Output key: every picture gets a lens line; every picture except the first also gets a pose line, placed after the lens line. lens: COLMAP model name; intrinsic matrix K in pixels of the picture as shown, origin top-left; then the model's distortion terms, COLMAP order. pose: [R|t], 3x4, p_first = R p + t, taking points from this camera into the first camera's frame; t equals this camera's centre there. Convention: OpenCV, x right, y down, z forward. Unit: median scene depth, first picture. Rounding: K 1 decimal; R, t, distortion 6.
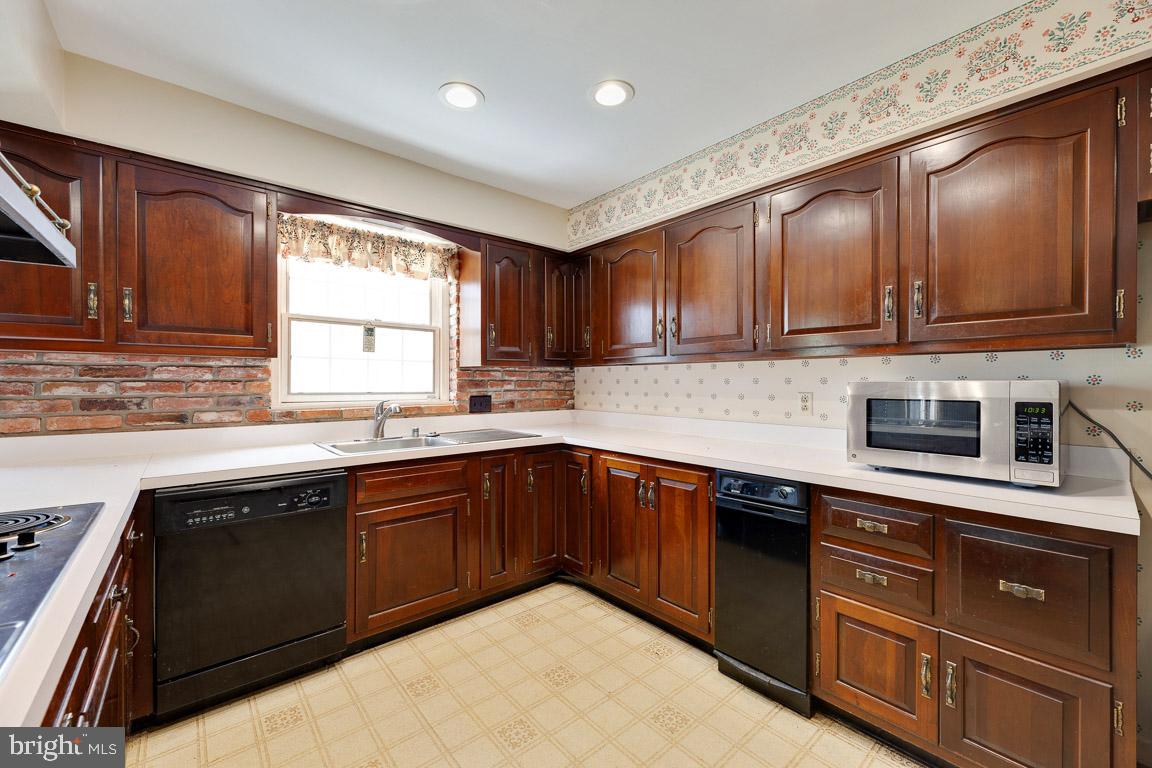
lens RADIAL K [[463.6, 0, 579.0], [0, 463.6, 383.6], [0, 0, 1]] dist [0.003556, 0.000326]
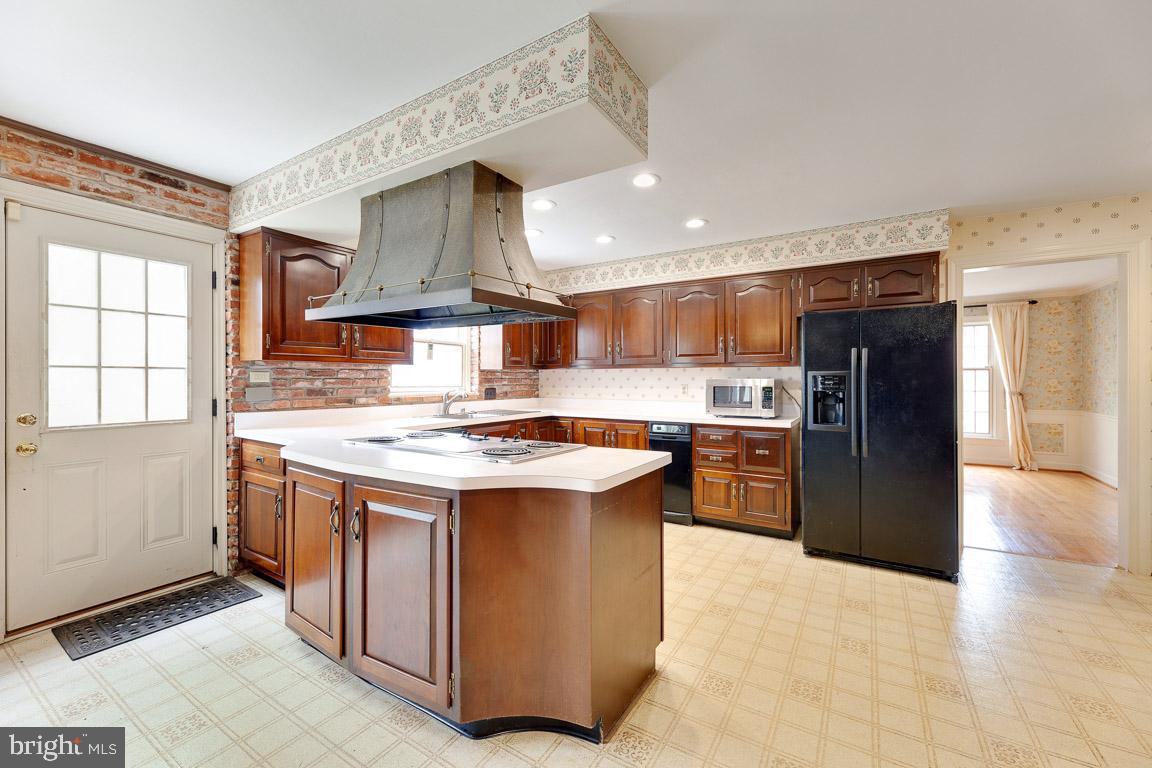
lens RADIAL K [[463.6, 0, 580.1], [0, 463.6, 379.2], [0, 0, 1]] dist [0.003556, 0.000326]
pose [[0.953448, 0.000600, 0.301558, -0.511408], [0.000579, 0.999993, -0.003822, 0.002974], [-0.301558, 0.003819, 0.953440, -0.722933]]
